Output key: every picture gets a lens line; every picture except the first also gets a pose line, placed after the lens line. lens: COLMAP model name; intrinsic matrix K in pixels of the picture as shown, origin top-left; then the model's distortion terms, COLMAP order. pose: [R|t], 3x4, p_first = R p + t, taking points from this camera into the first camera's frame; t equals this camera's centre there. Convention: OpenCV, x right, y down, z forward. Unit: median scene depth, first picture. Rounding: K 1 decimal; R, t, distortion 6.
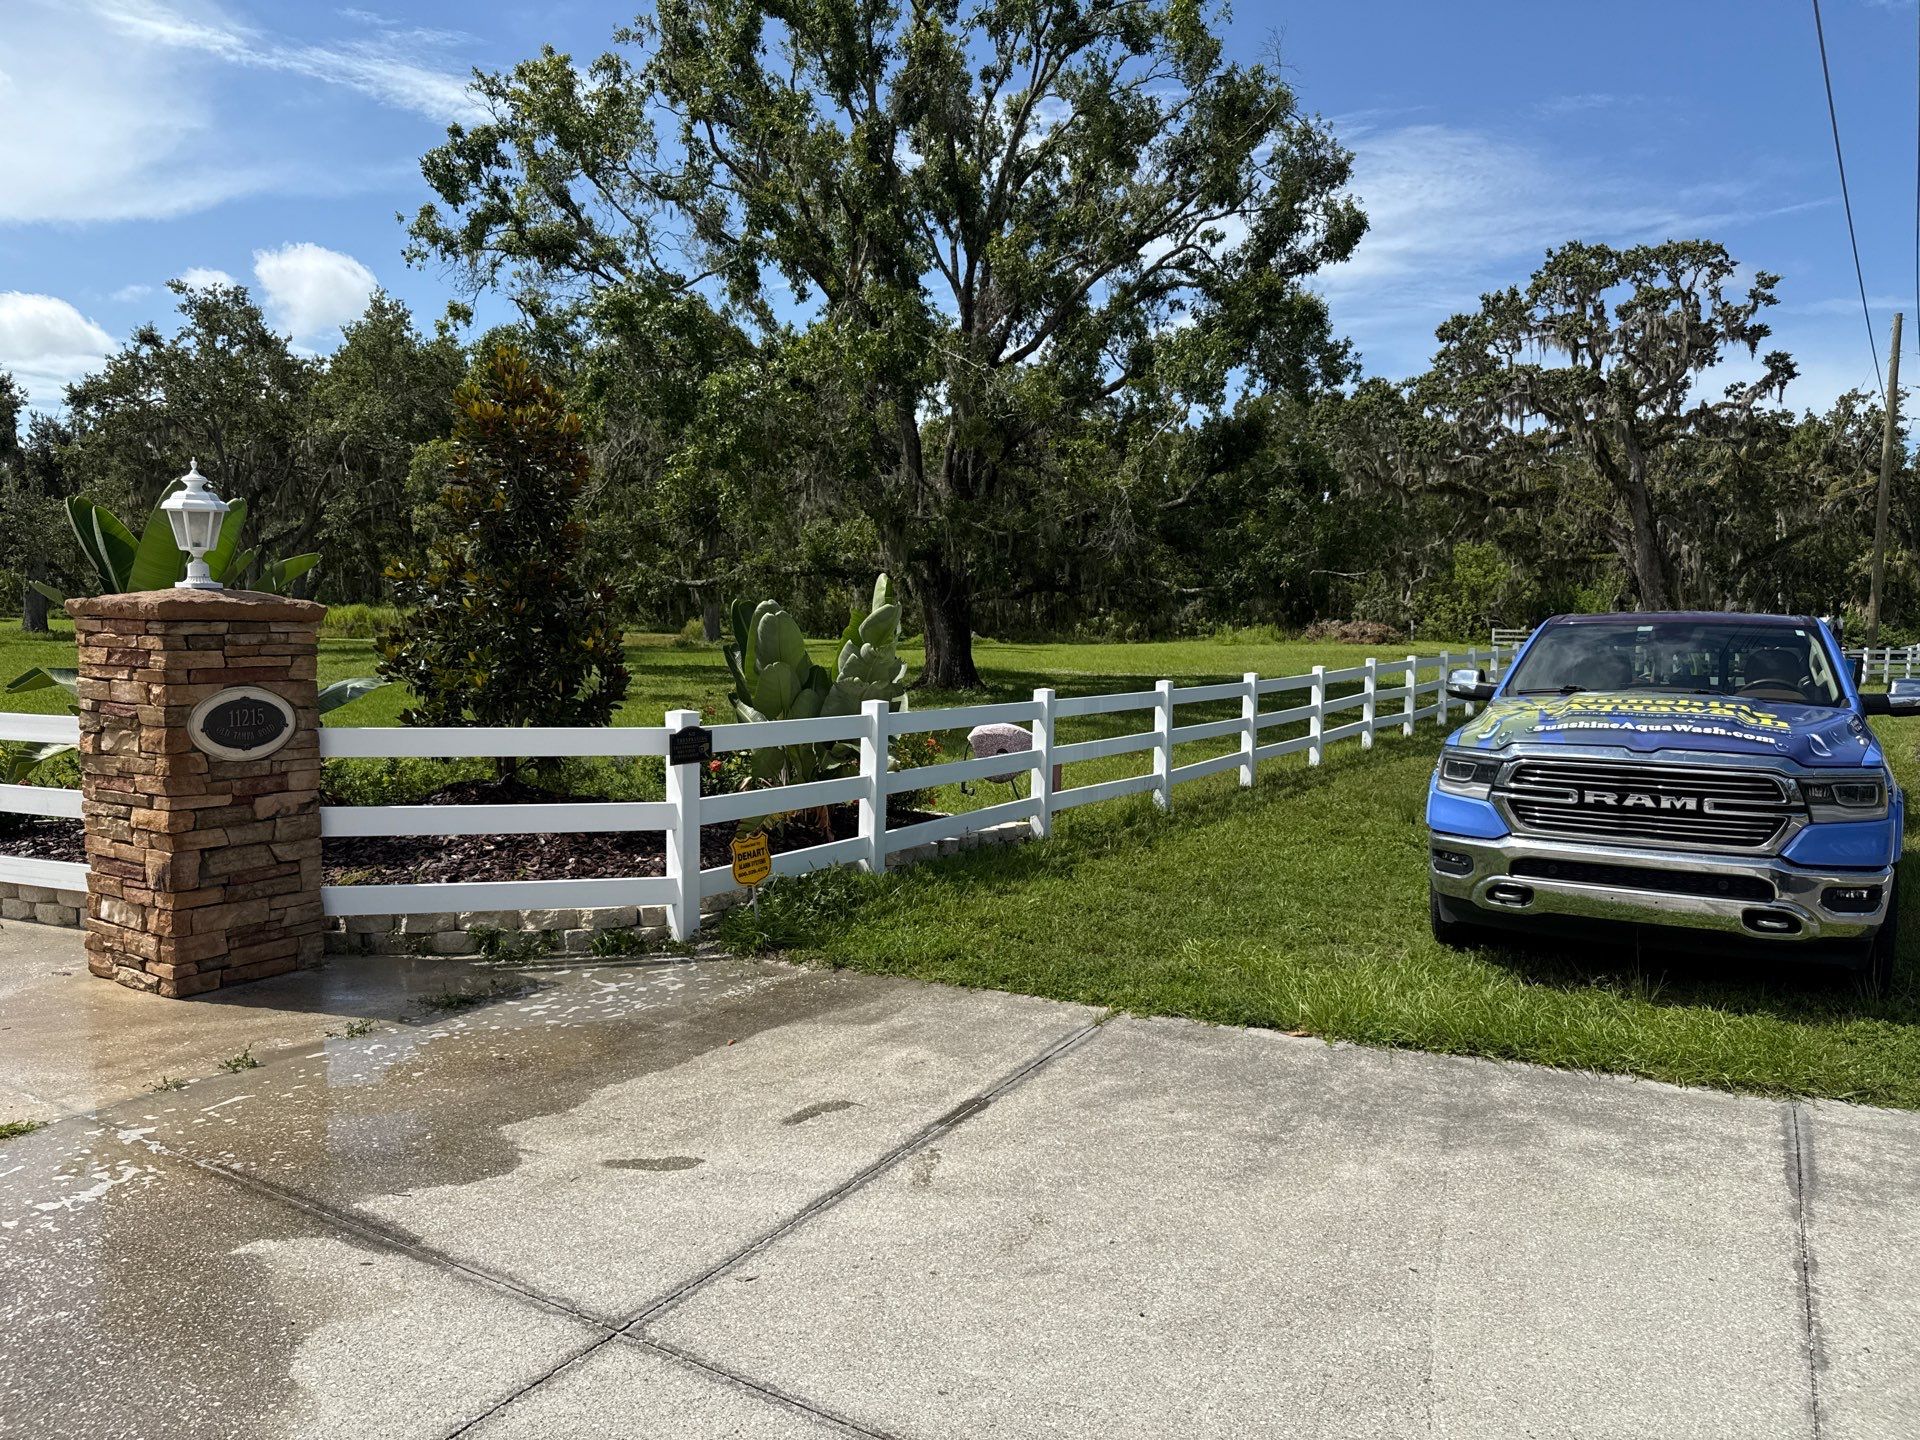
lens RADIAL K [[1360.5, 0, 977.0], [0, 1360.5, 721.4], [0, 0, 1]] dist [0.036553, -0.055872]
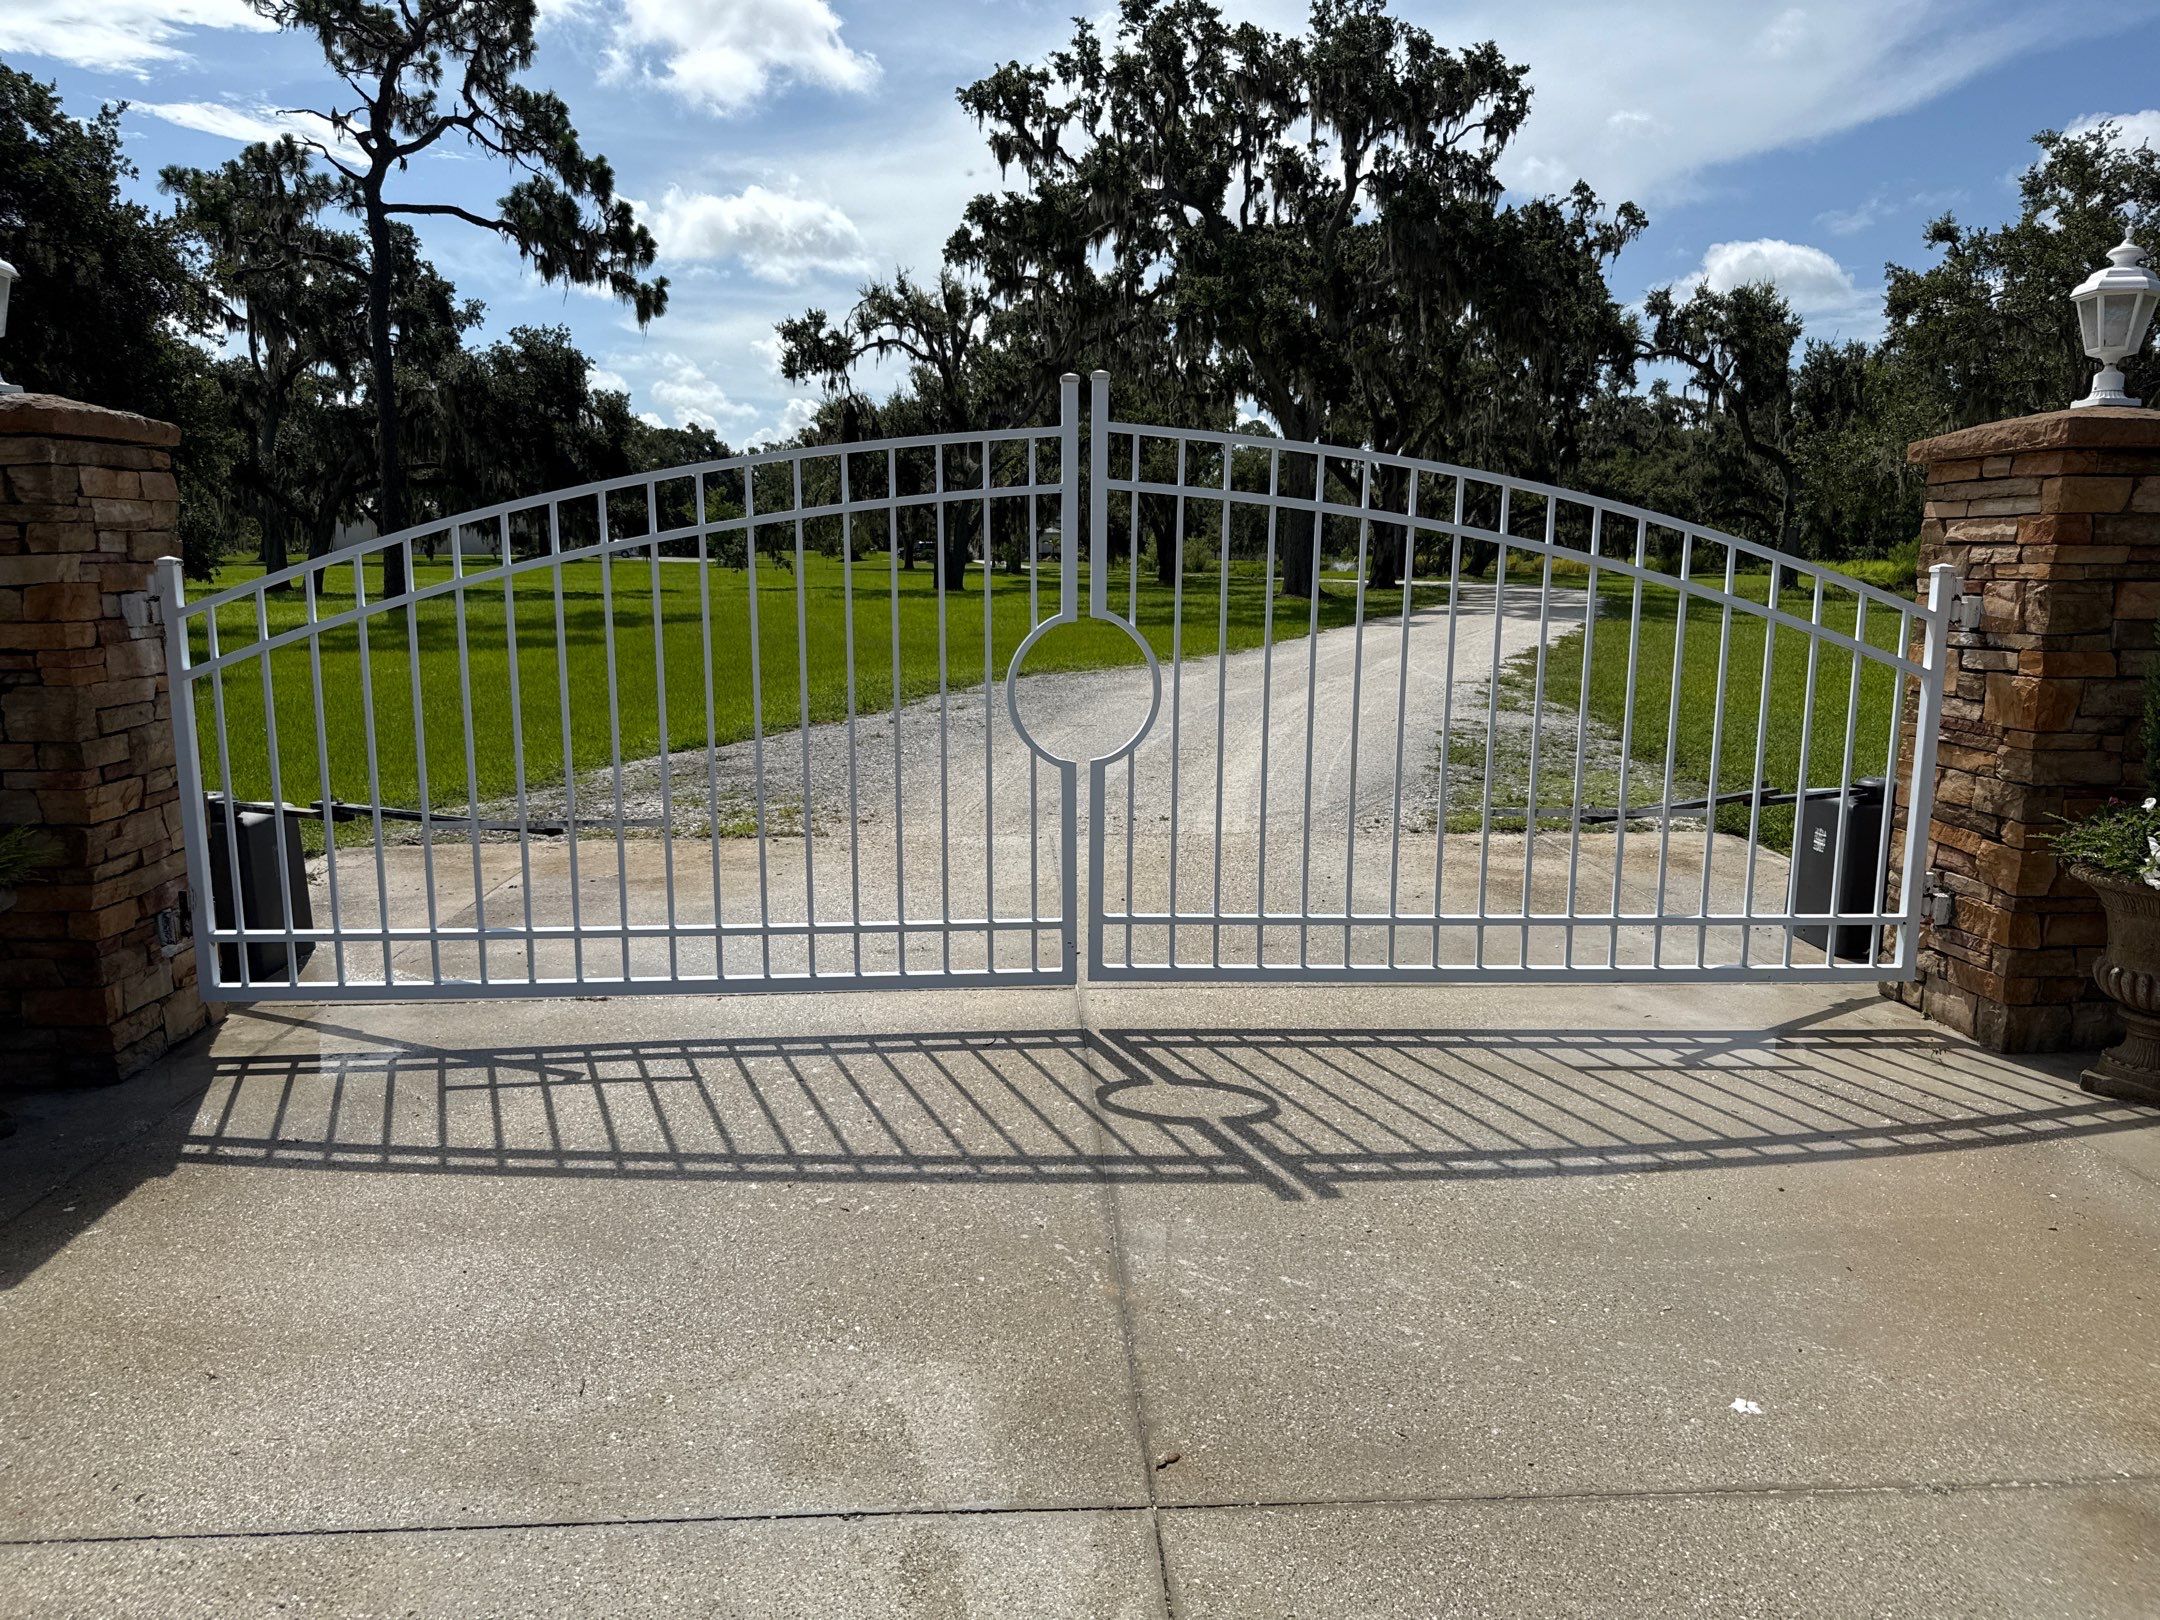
lens RADIAL K [[1537.6, 0, 1071.9], [0, 1537.6, 818.4], [0, 0, 1]] dist [-0.006240, 0.004031]
pose [[0.553746, 0.128365, -0.822732, -0.215710], [-0.060026, 0.991629, 0.114316, -0.007129], [0.830520, -0.013917, 0.556816, 0.094860]]
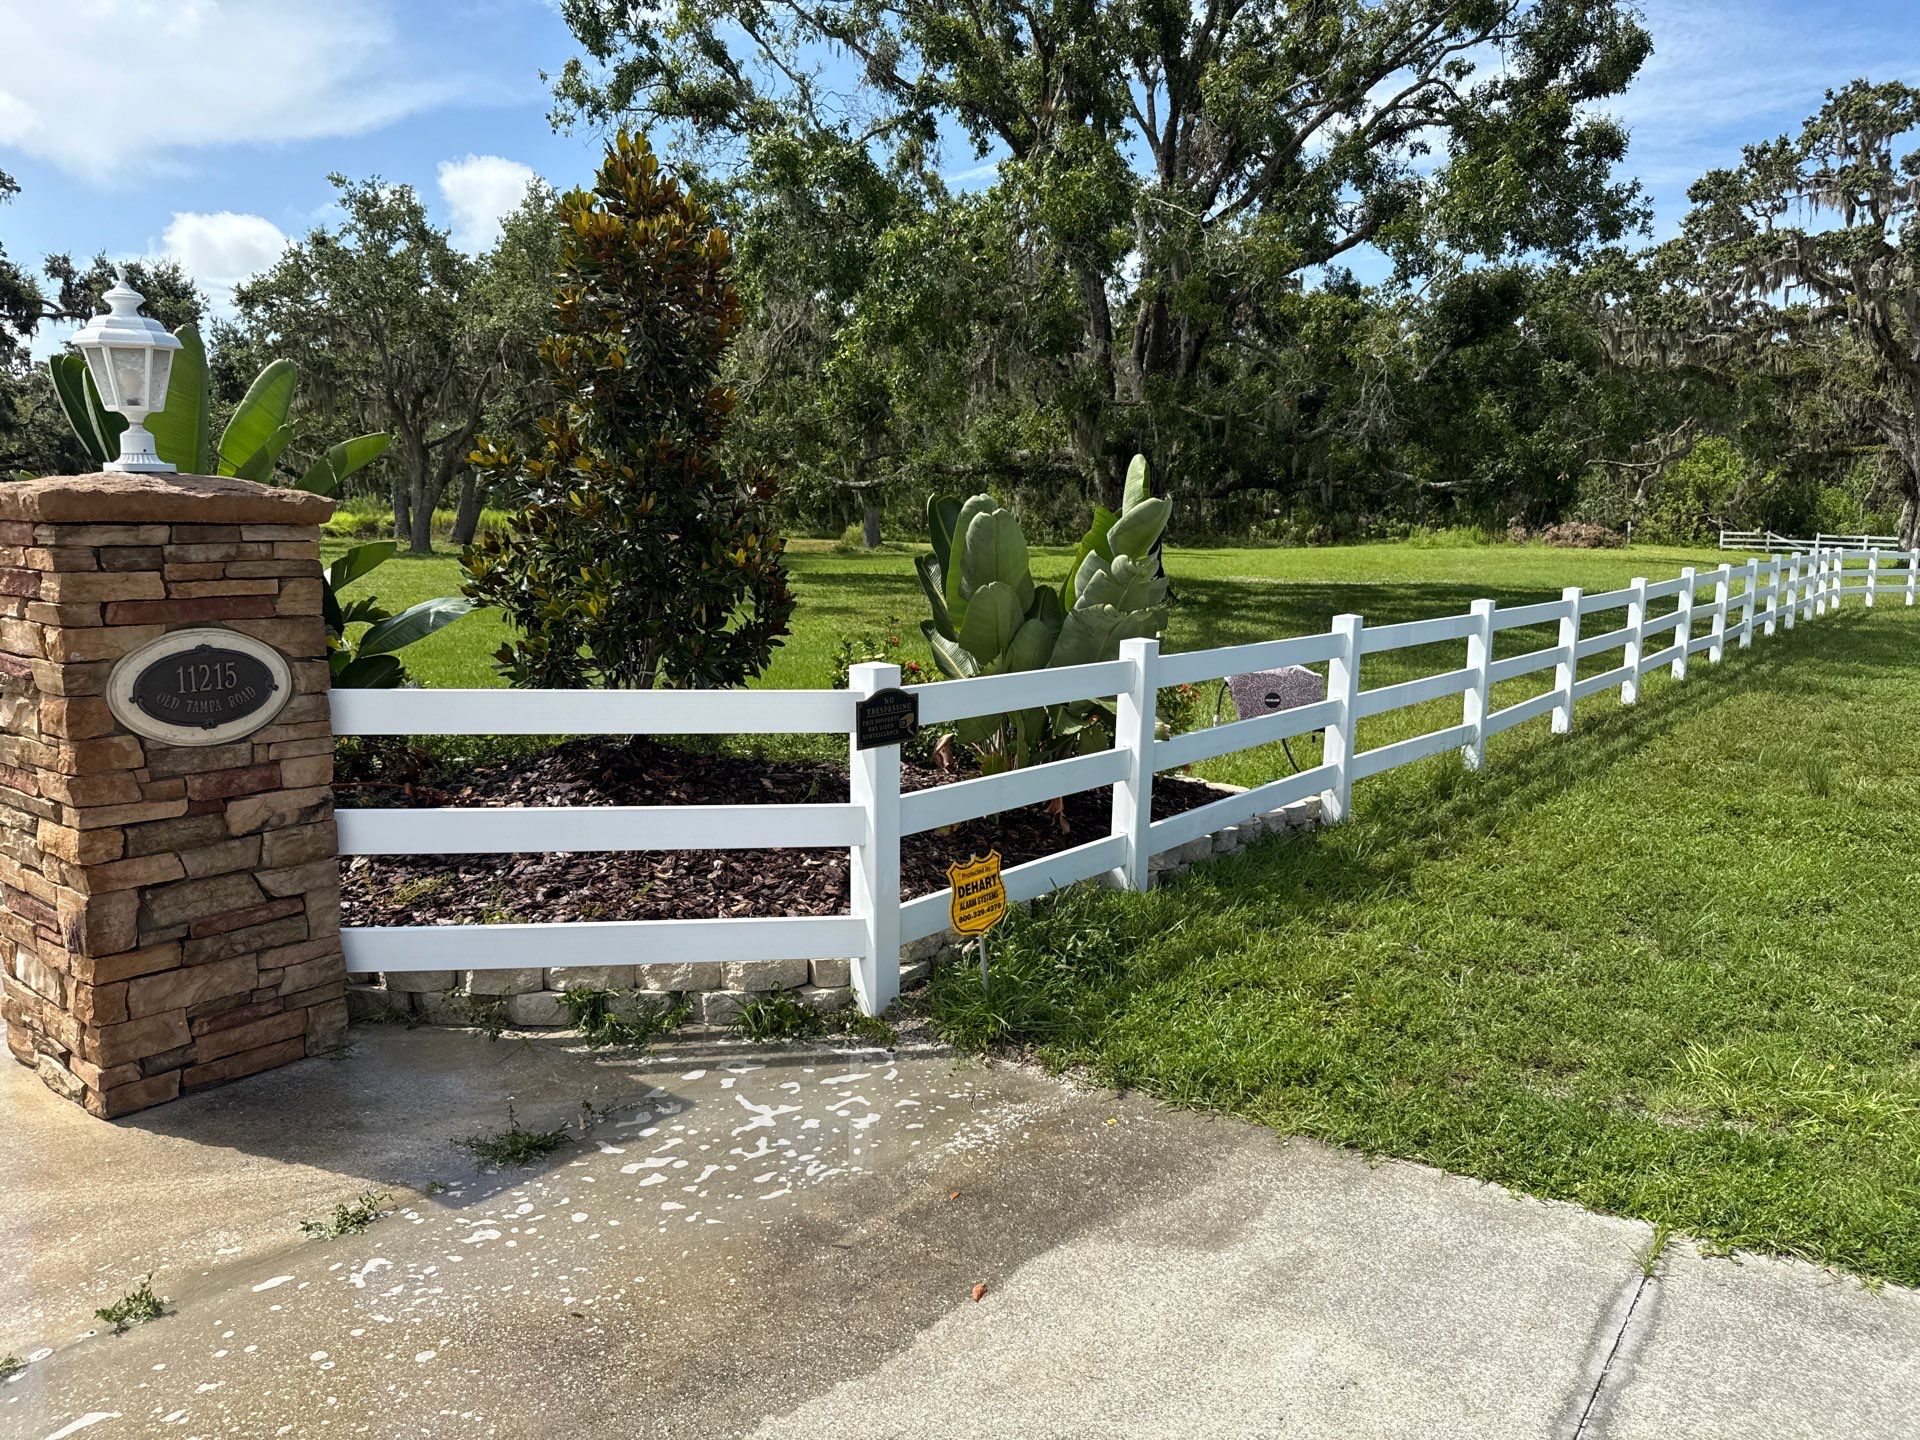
lens RADIAL K [[1364.0, 0, 960.0], [0, 1364.0, 720.0], [0, 0, 1]] dist [0.009984, -0.013298]
pose [[0.992043, 0.015512, -0.124939, -0.029203], [-0.006882, 0.997578, 0.069214, -0.007832], [0.125710, -0.067803, 0.989747, 0.111254]]
